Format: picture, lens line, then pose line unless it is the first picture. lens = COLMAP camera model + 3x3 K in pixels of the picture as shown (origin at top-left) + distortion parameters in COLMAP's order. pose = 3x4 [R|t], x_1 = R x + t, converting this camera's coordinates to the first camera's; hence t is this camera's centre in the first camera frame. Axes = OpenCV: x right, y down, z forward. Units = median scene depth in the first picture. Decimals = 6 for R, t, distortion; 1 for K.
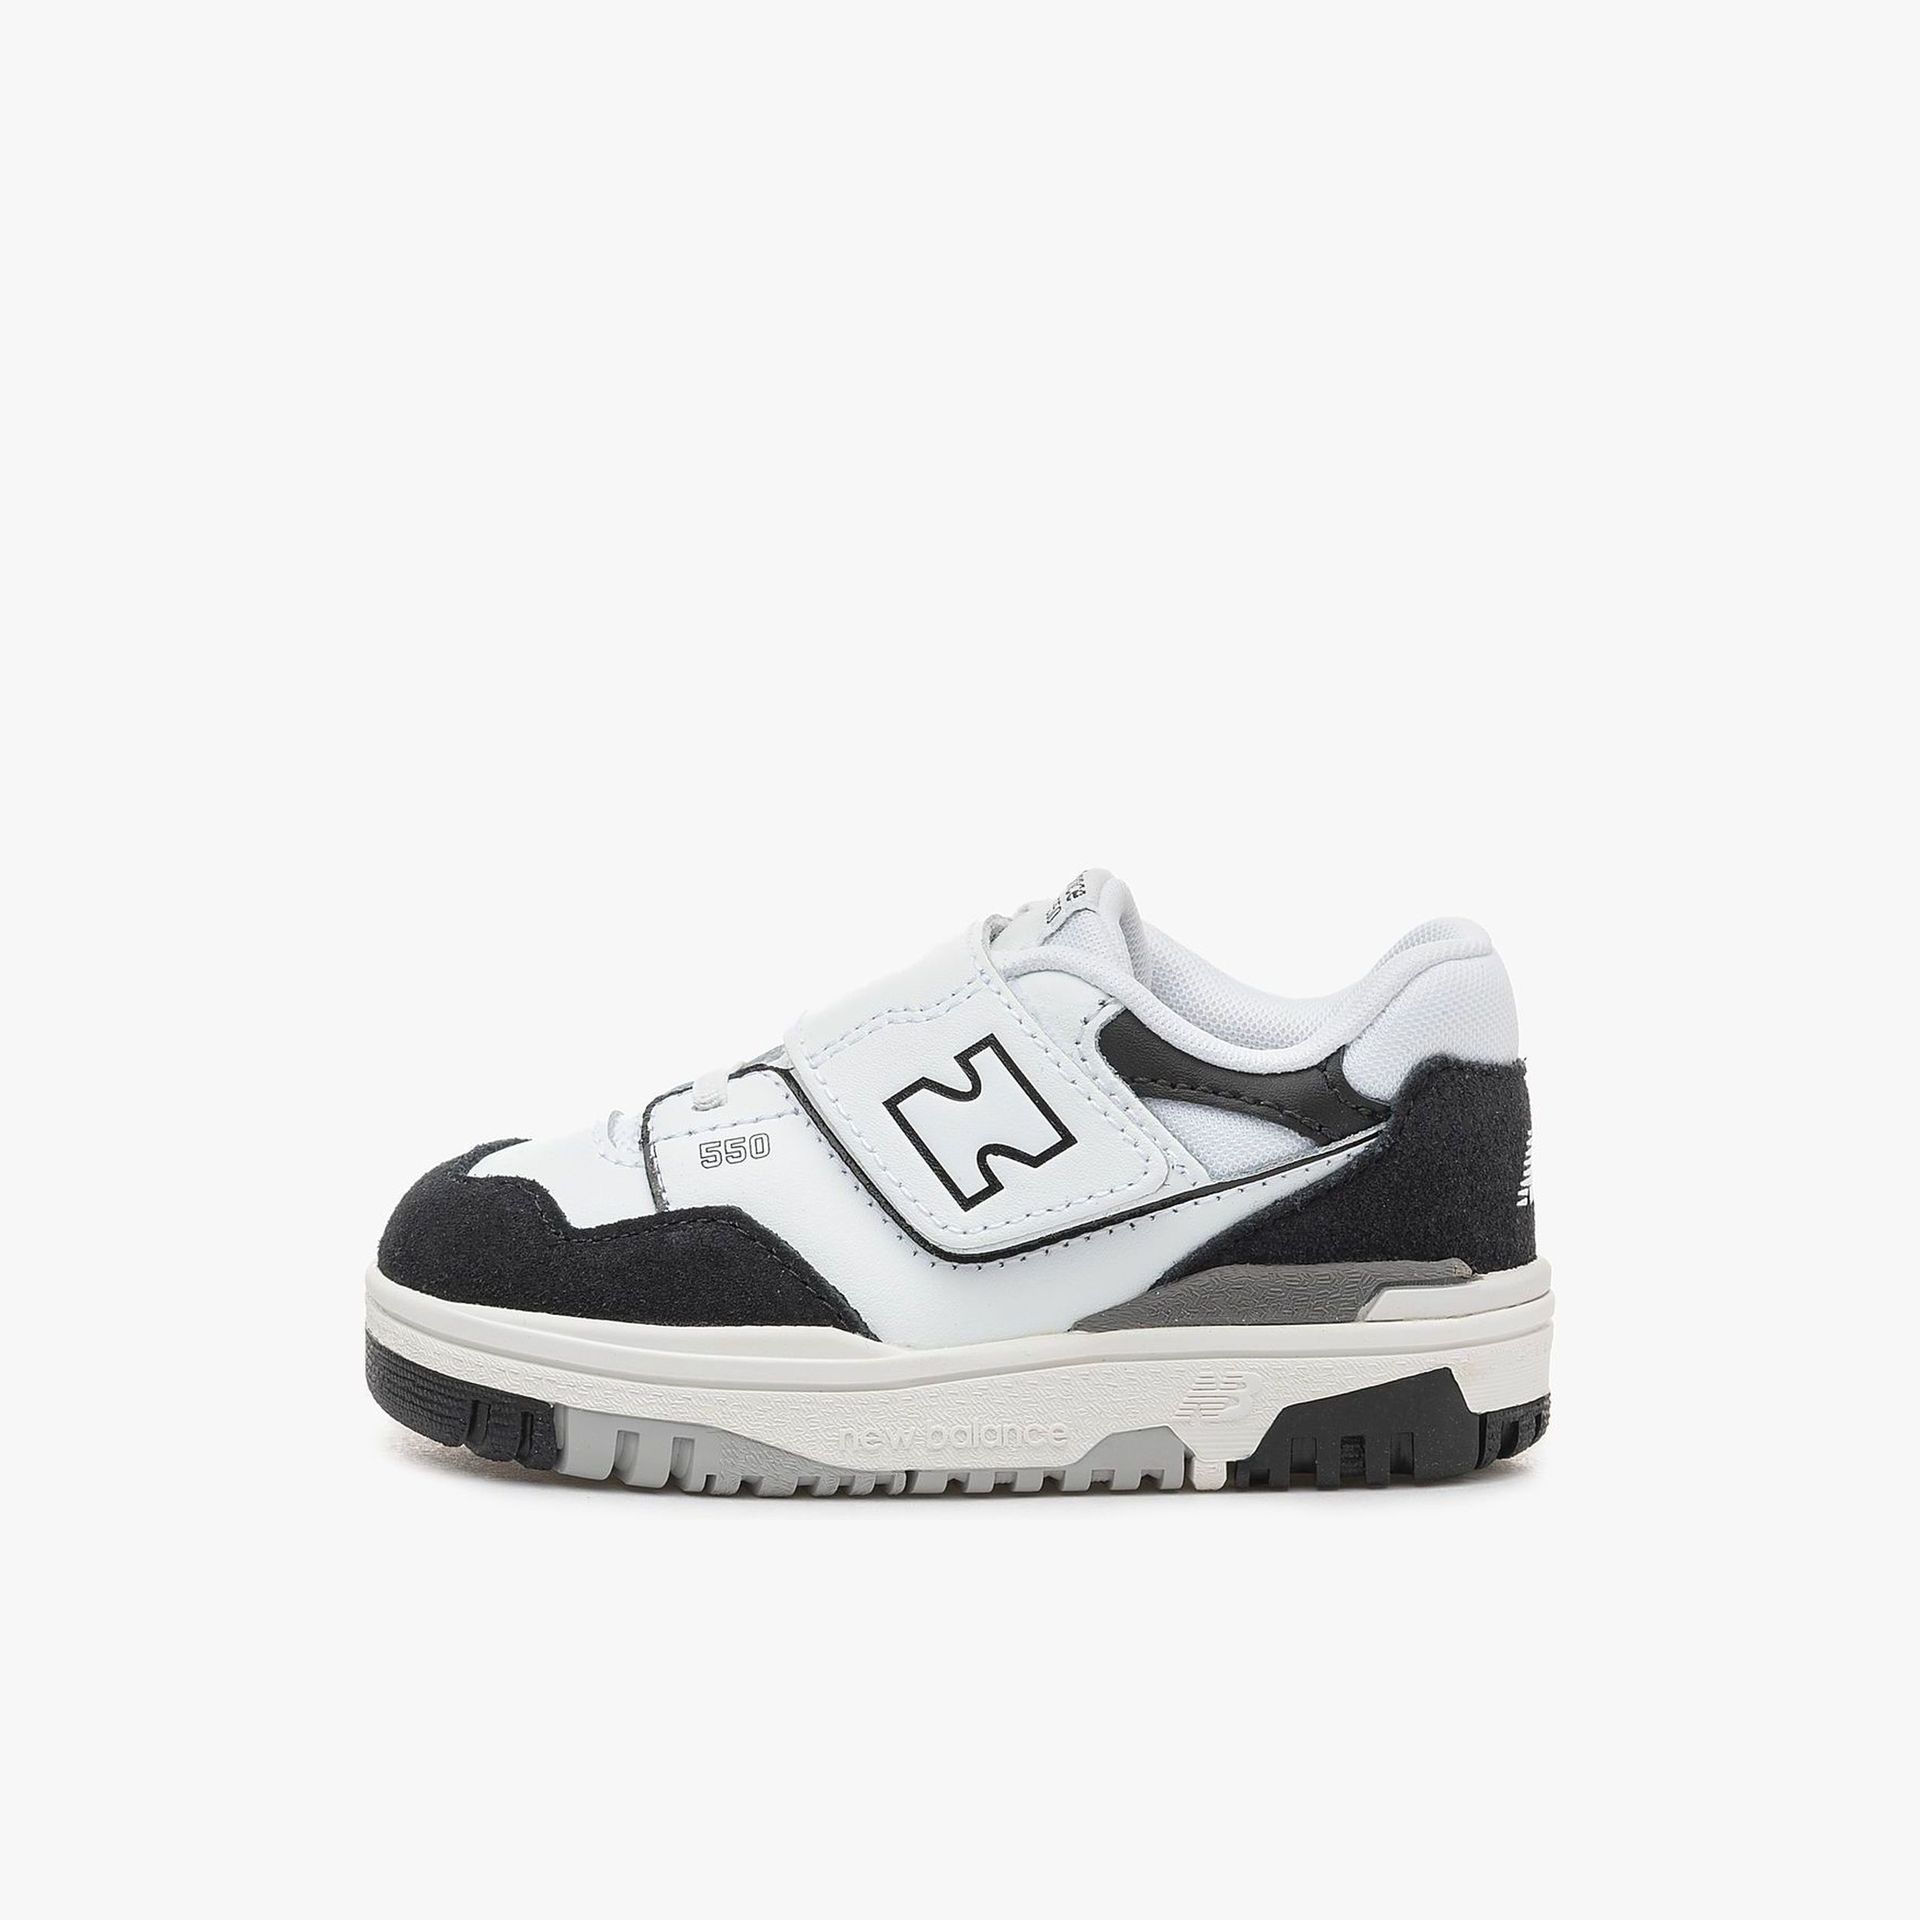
lens RADIAL K [[10440.4, 0, 960.0], [0, 10440.4, 960.0], [0, 0, 1]] dist [-0.083827, 10.441798]
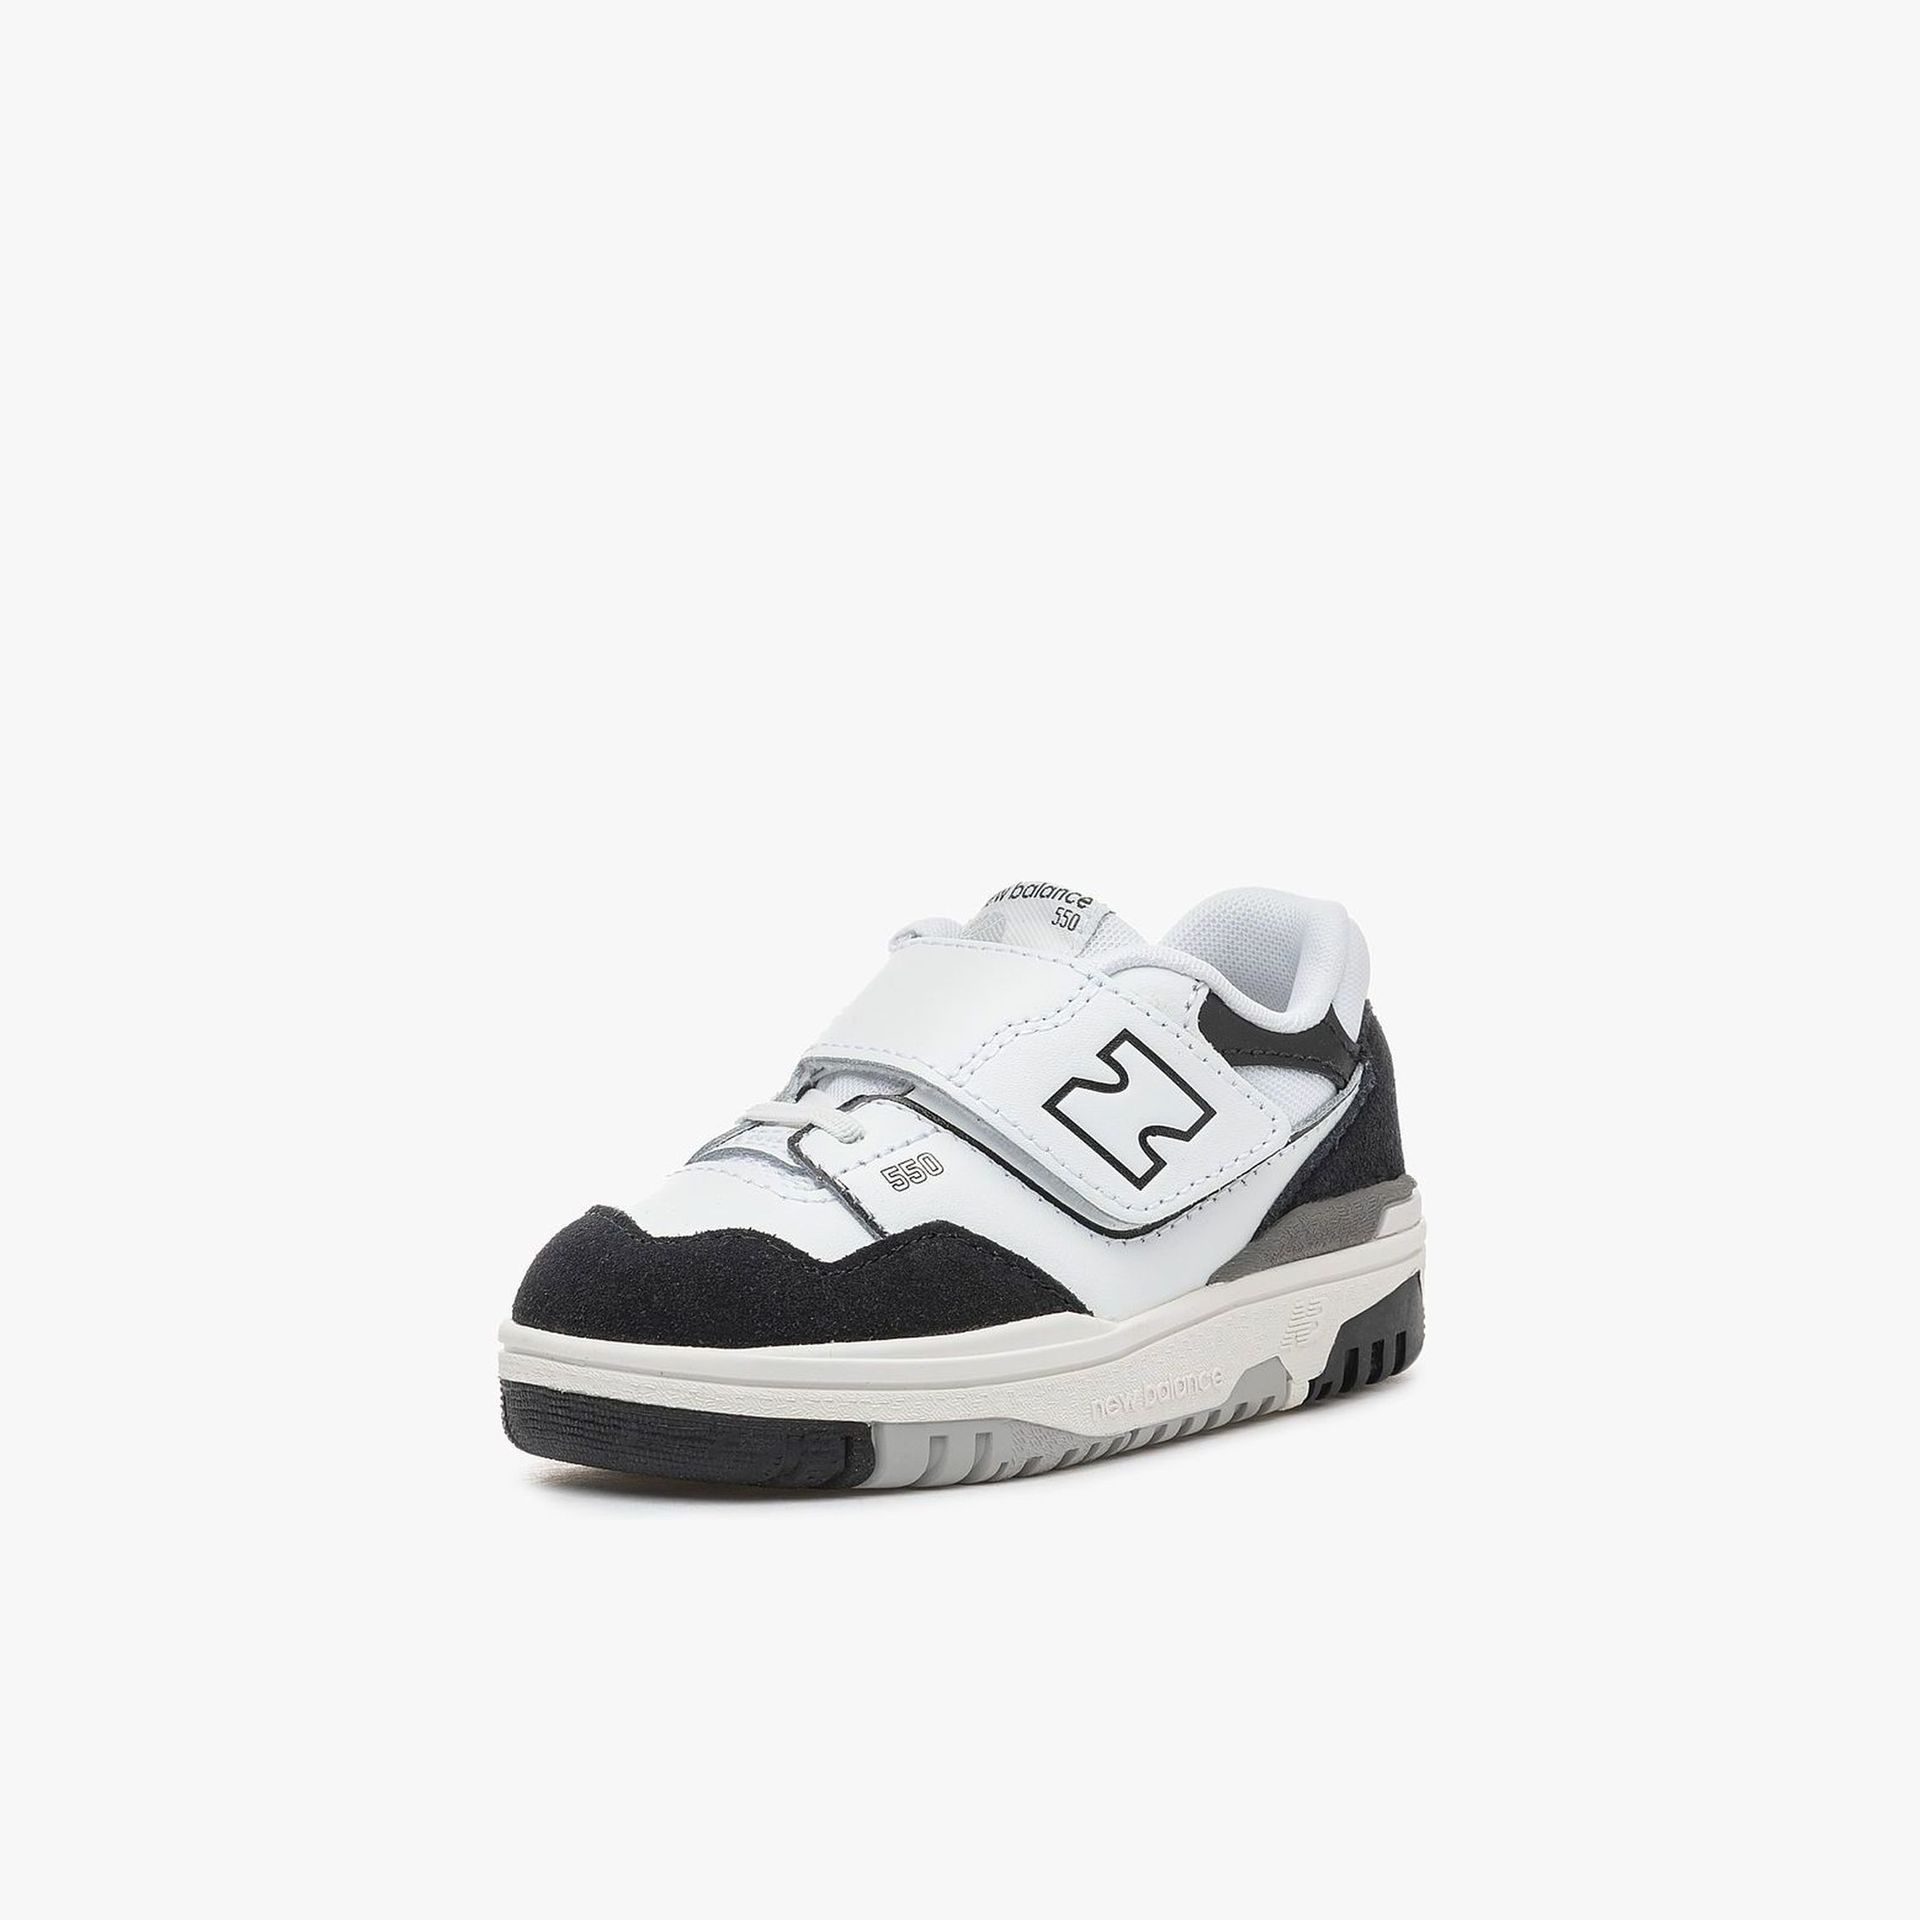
lens RADIAL K [[10440.4, 0, 960.0], [0, 10440.4, 960.0], [0, 0, 1]] dist [-0.083827, 10.441798]
pose [[0.717613, -0.125401, 0.685059, -0.765655], [0.135381, 0.990010, 0.039408, -0.046067], [-0.683157, 0.064464, 0.727420, 0.207321]]
